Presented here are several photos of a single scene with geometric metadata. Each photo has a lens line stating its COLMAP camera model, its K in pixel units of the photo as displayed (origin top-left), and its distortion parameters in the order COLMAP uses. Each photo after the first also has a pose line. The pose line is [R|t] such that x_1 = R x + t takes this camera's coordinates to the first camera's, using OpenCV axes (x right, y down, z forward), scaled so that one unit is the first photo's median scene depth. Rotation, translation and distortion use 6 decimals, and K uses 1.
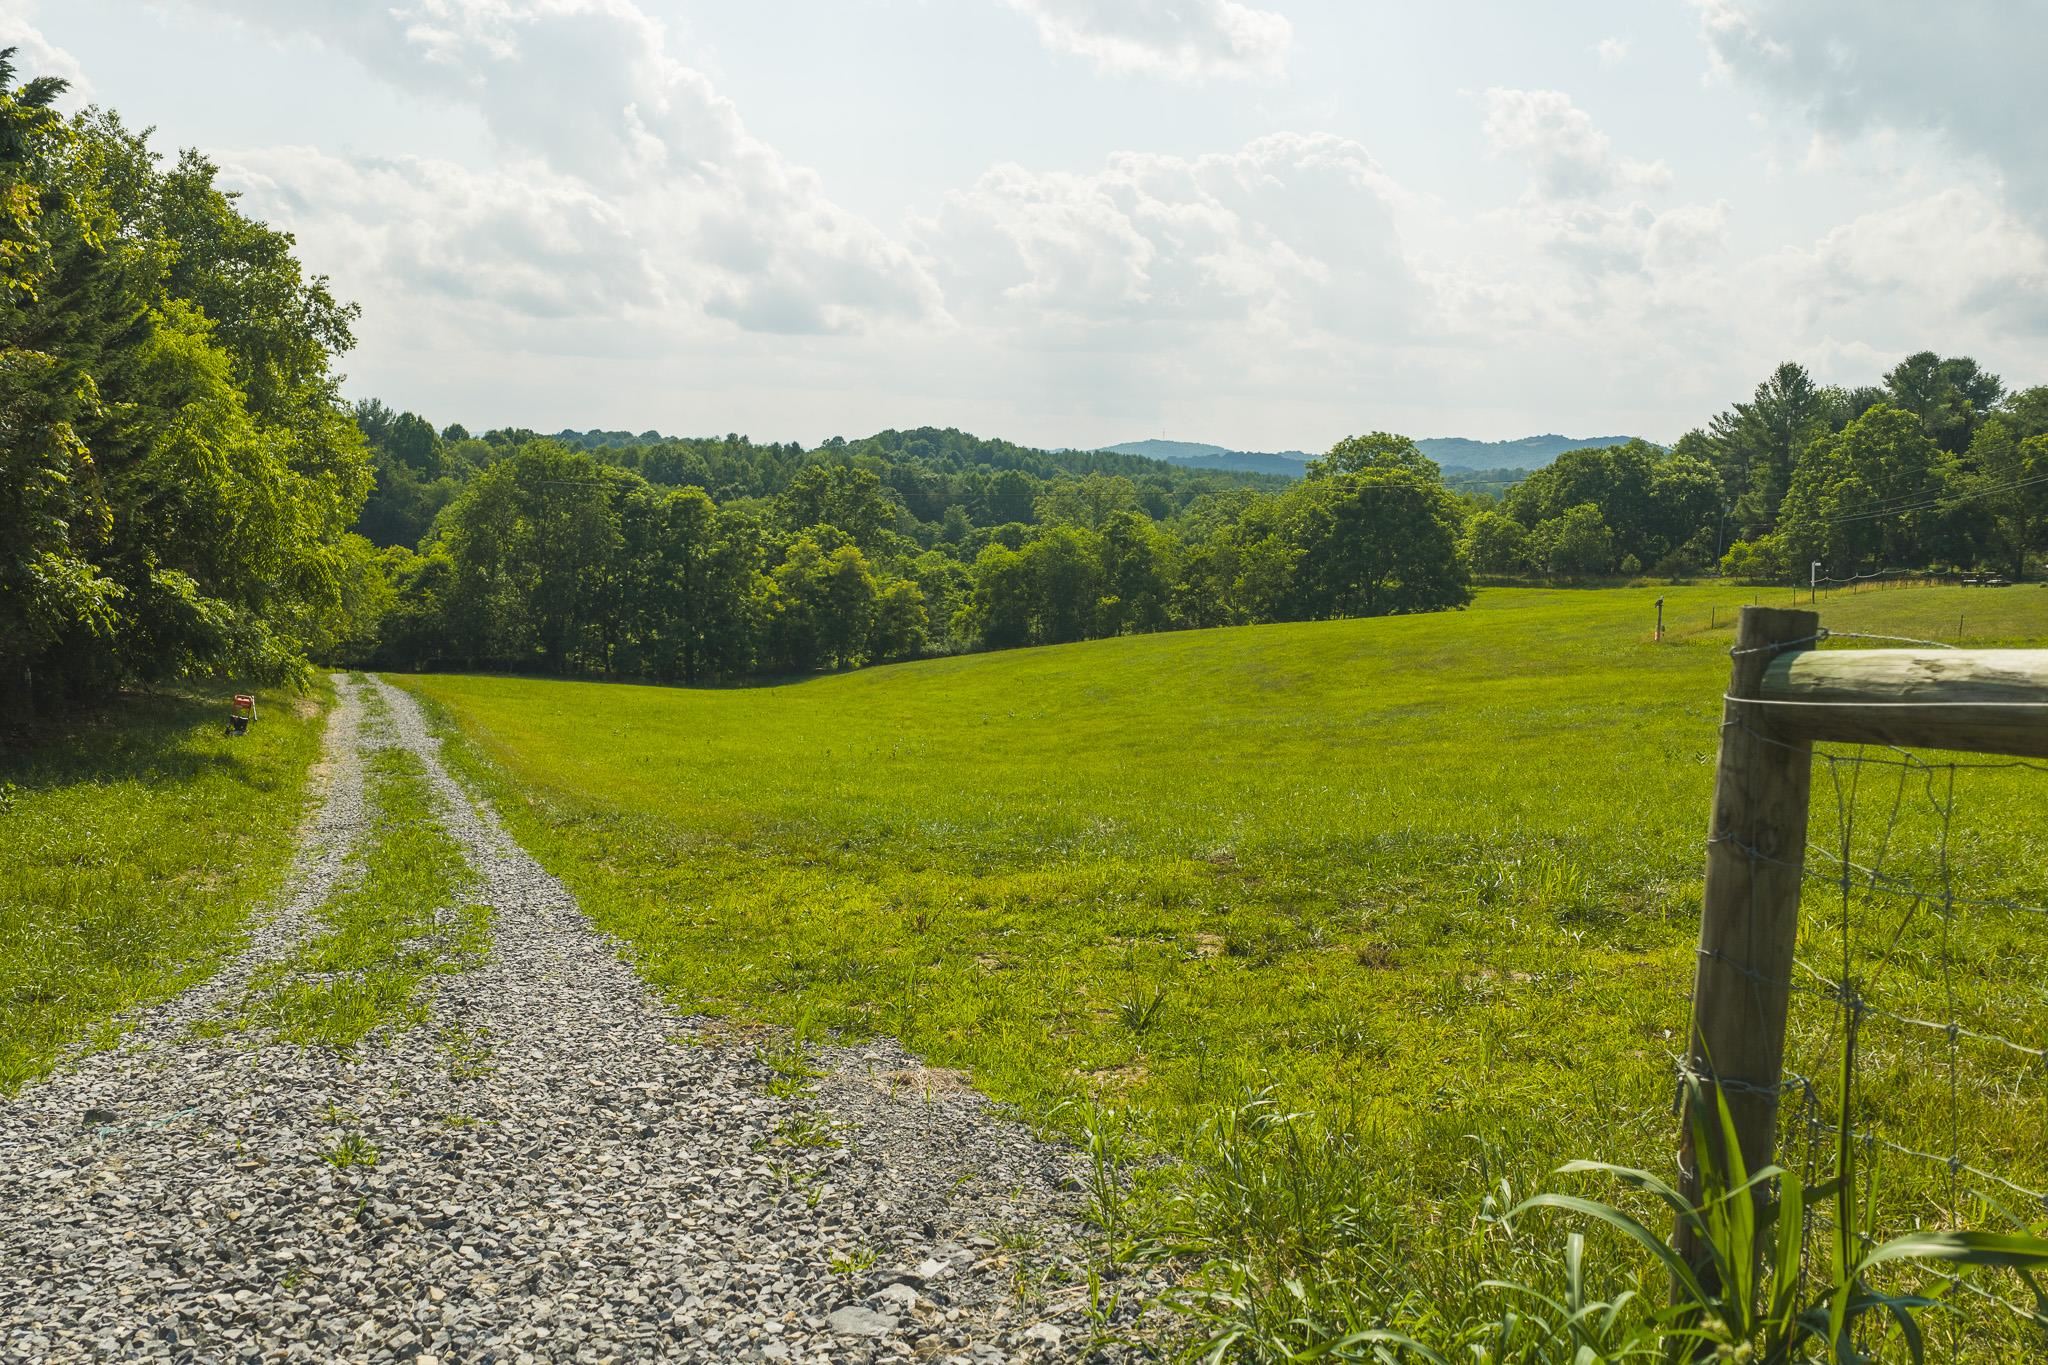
lens RADIAL K [[1634.1, 0, 1024.0], [0, 1634.1, 682.5], [0, 0, 1]] dist [0.005807, 0.003470]
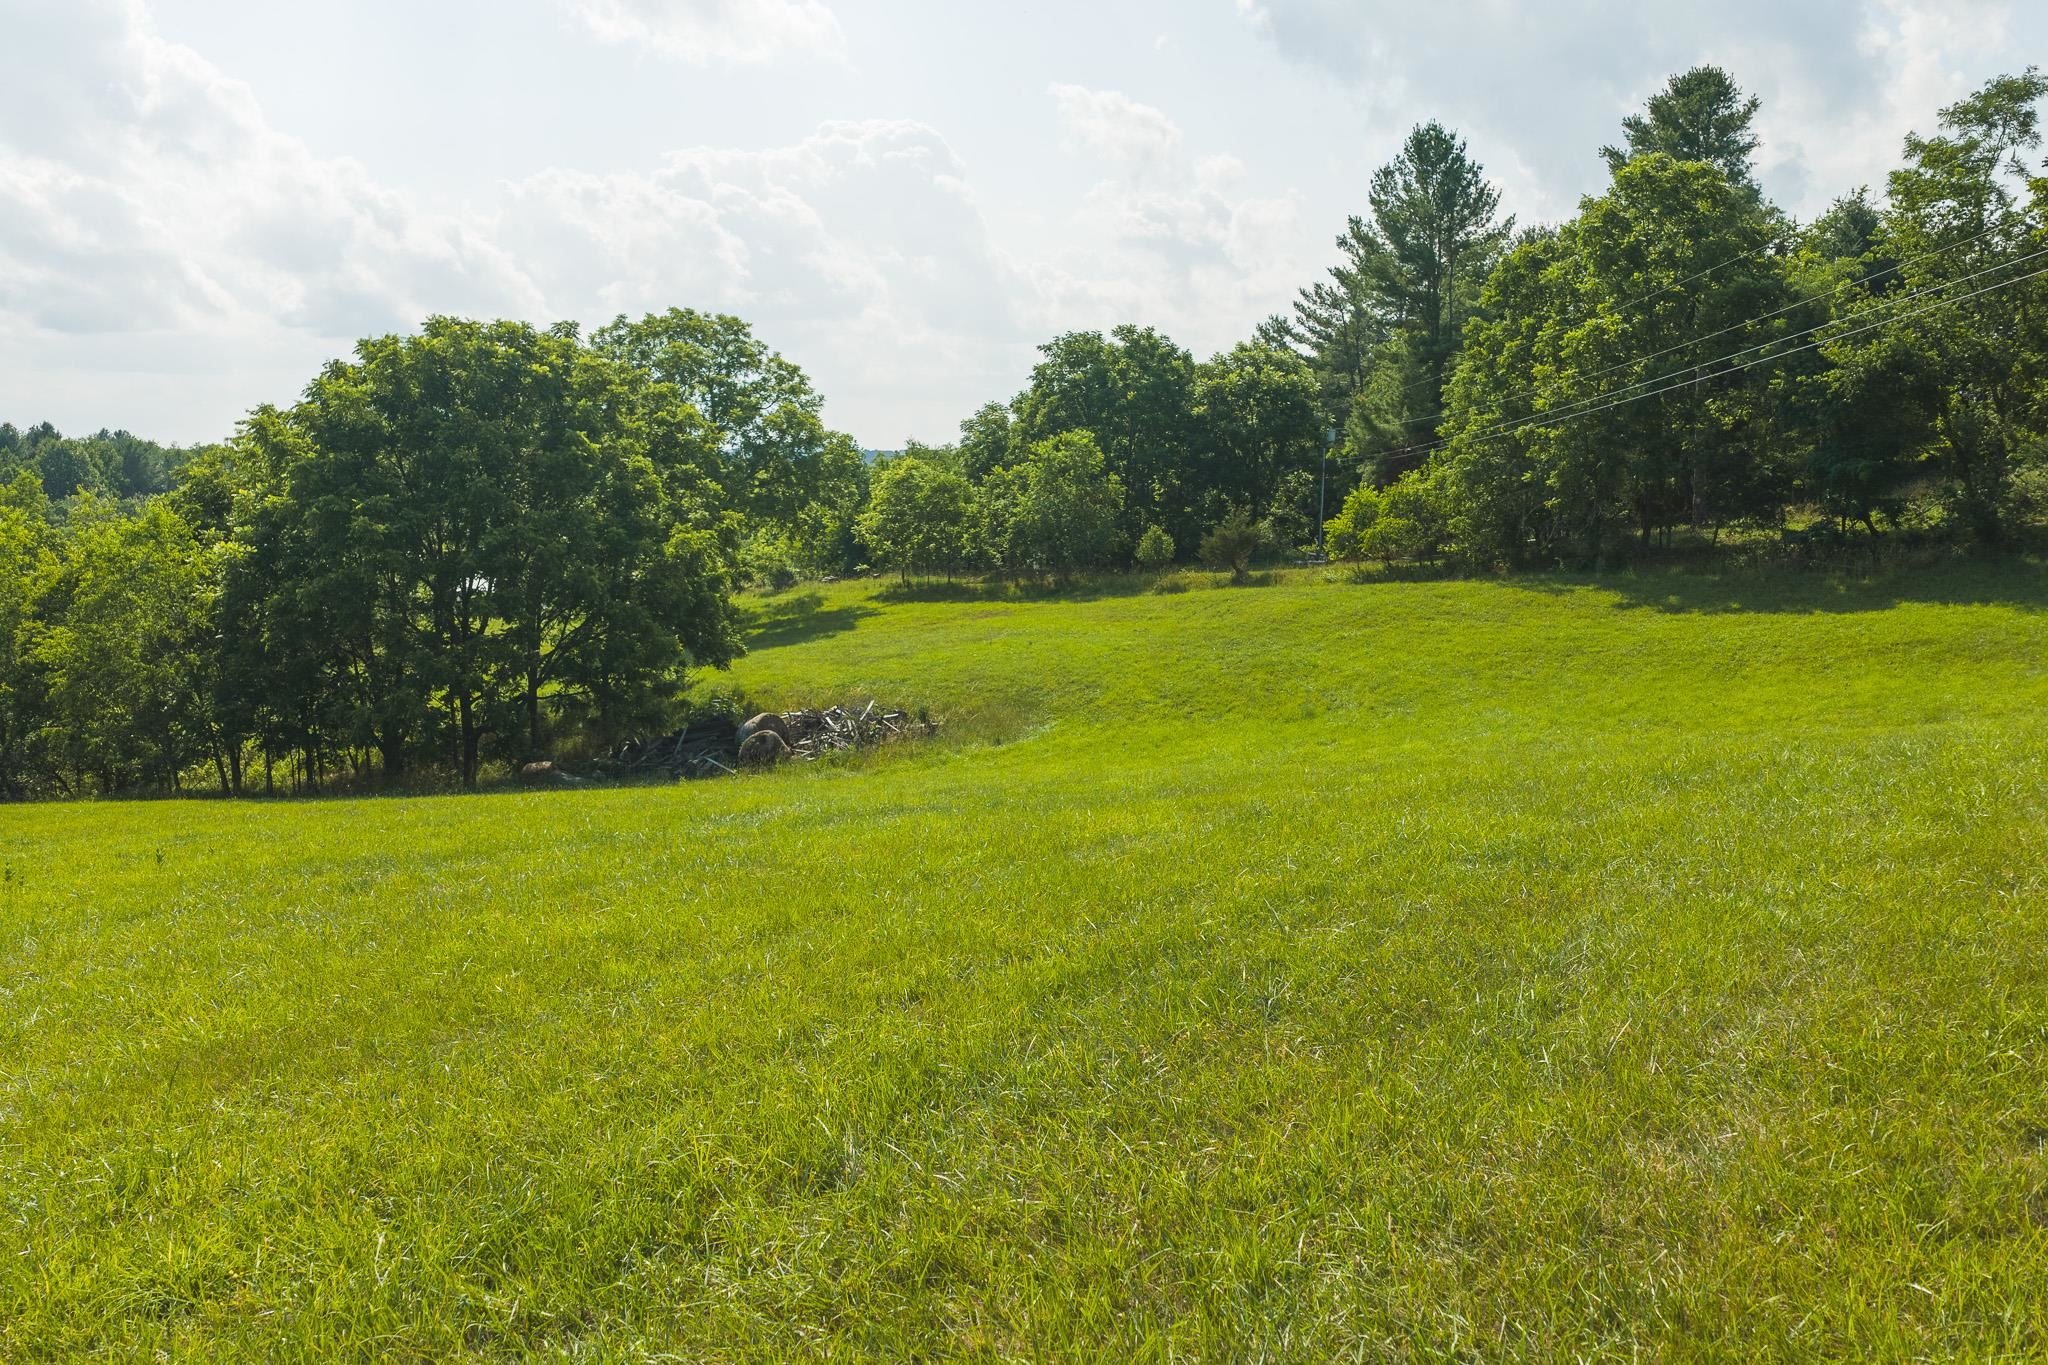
lens RADIAL K [[1634.1, 0, 1024.0], [0, 1634.1, 682.5], [0, 0, 1]] dist [0.005807, 0.003470]
pose [[0.974899, -0.061881, 0.213877, 0.224877], [0.062709, 0.998028, 0.002917, -0.035189], [-0.213636, 0.010568, 0.976856, 0.529467]]
